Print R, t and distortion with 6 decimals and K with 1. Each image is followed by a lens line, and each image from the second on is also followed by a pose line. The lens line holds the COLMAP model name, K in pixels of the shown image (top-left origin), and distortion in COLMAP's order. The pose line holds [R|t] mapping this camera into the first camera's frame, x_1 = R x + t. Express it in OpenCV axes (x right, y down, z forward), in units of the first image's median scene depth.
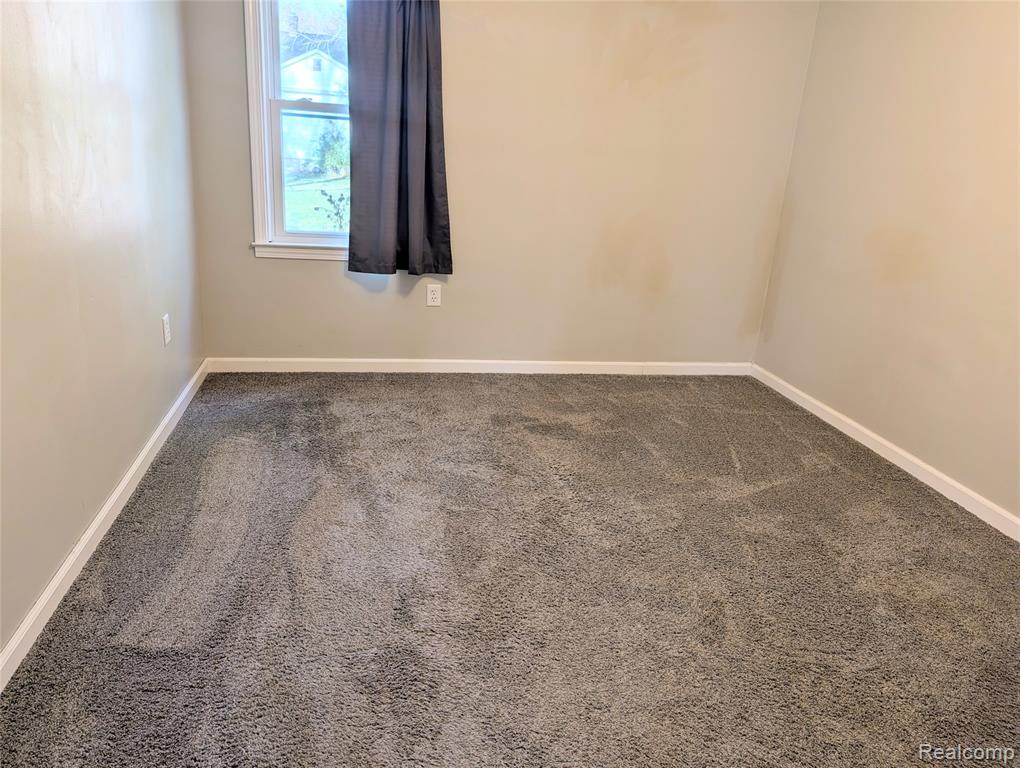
lens RADIAL K [[732.1, 0, 510.0], [0, 732.1, 384.0], [0, 0, 1]] dist [0.022812, -0.027424]
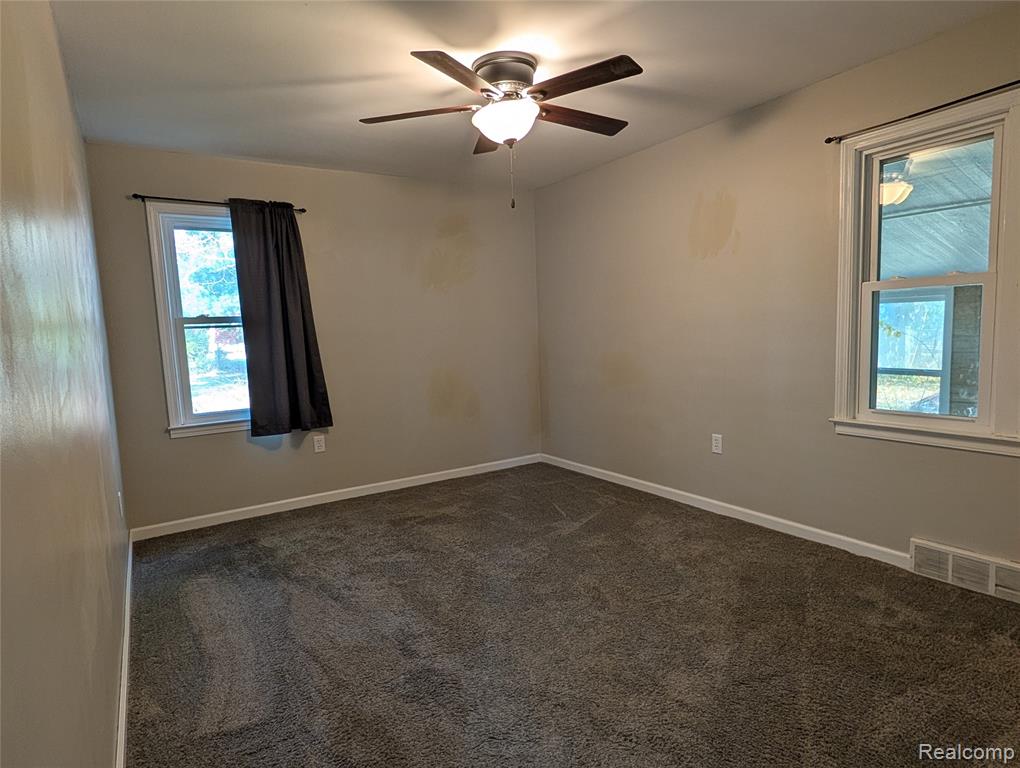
lens RADIAL K [[573.9, 0, 510.0], [0, 573.9, 384.0], [0, 0, 1]] dist [-0.008219, -0.000823]
pose [[0.920818, -0.137590, 0.364915, -0.192002], [0.211739, 0.962158, -0.171519, 0.032826], [-0.327507, 0.235205, 0.915105, -0.121880]]
